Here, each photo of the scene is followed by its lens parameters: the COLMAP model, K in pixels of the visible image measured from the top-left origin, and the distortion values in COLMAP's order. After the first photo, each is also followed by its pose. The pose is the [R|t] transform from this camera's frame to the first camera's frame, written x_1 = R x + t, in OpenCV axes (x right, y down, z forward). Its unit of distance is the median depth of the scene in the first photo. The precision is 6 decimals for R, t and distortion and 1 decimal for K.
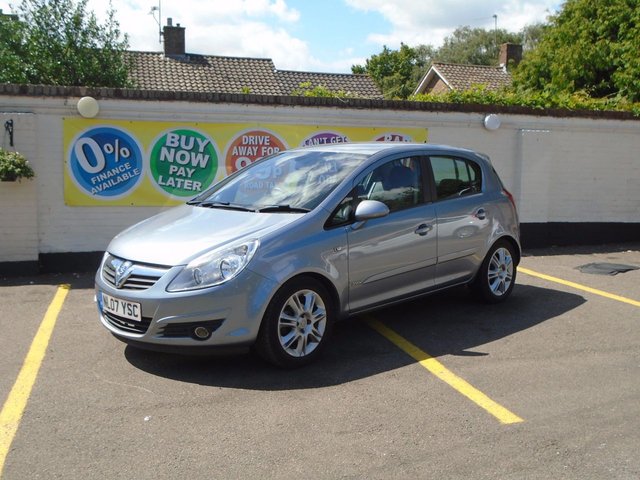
lens RADIAL K [[711.7, 0, 319.7], [0, 711.7, 239.7], [0, 0, 1]] dist [-0.007541, 0.004397]
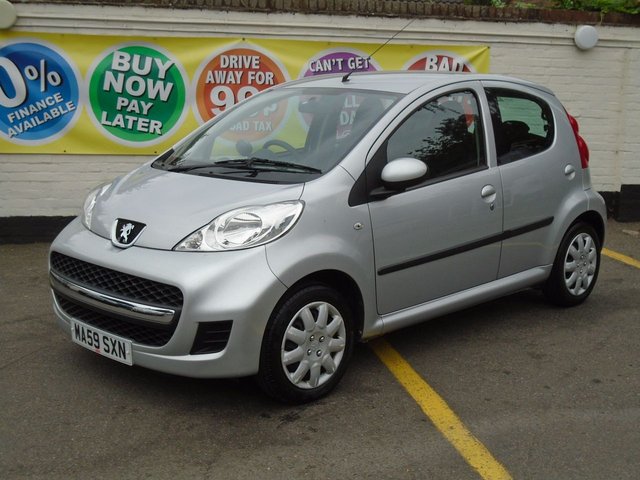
lens RADIAL K [[937.9, 0, 320.2], [0, 937.9, 240.0], [0, 0, 1]] dist [-0.022183, 0.034679]
pose [[0.997034, 0.021970, -0.073754, 0.063081], [-0.017471, 0.997979, 0.061101, -0.022659], [0.074947, -0.059631, 0.995403, 0.075445]]
